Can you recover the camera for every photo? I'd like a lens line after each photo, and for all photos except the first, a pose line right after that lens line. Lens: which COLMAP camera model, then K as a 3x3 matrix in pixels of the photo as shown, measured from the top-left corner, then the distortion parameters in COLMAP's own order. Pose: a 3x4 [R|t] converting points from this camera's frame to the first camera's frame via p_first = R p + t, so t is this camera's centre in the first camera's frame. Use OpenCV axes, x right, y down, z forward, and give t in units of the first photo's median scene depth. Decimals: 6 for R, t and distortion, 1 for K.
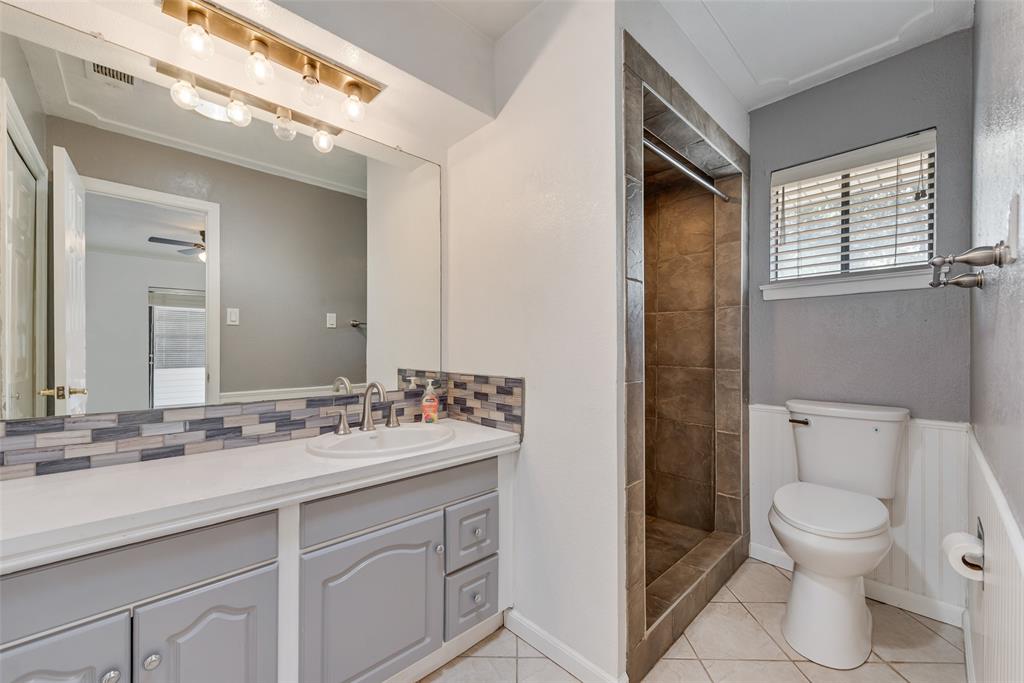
lens RADIAL K [[399.6, 0, 508.6], [0, 399.6, 342.1], [0, 0, 1]] dist [0.001909, -0.000200]
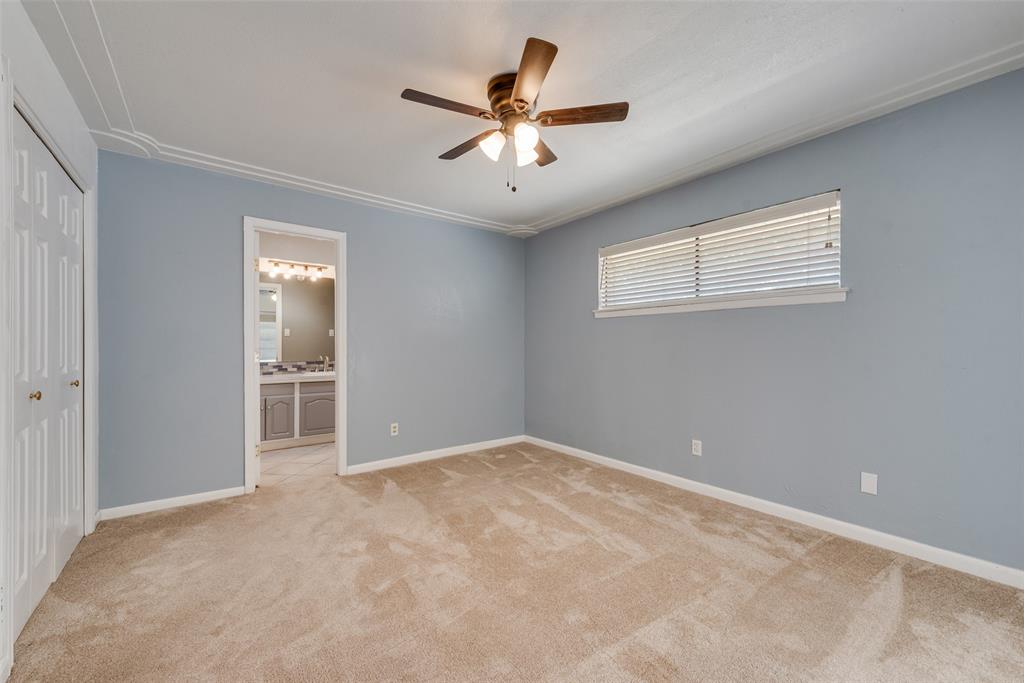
lens RADIAL K [[399.6, 0, 508.6], [0, 399.6, 342.1], [0, 0, 1]] dist [0.001909, -0.000200]
pose [[0.994216, 0.003077, -0.107358, 1.618129], [-0.003076, 0.999995, 0.000173, -0.024028], [0.107358, 0.000159, 0.994220, -2.252890]]
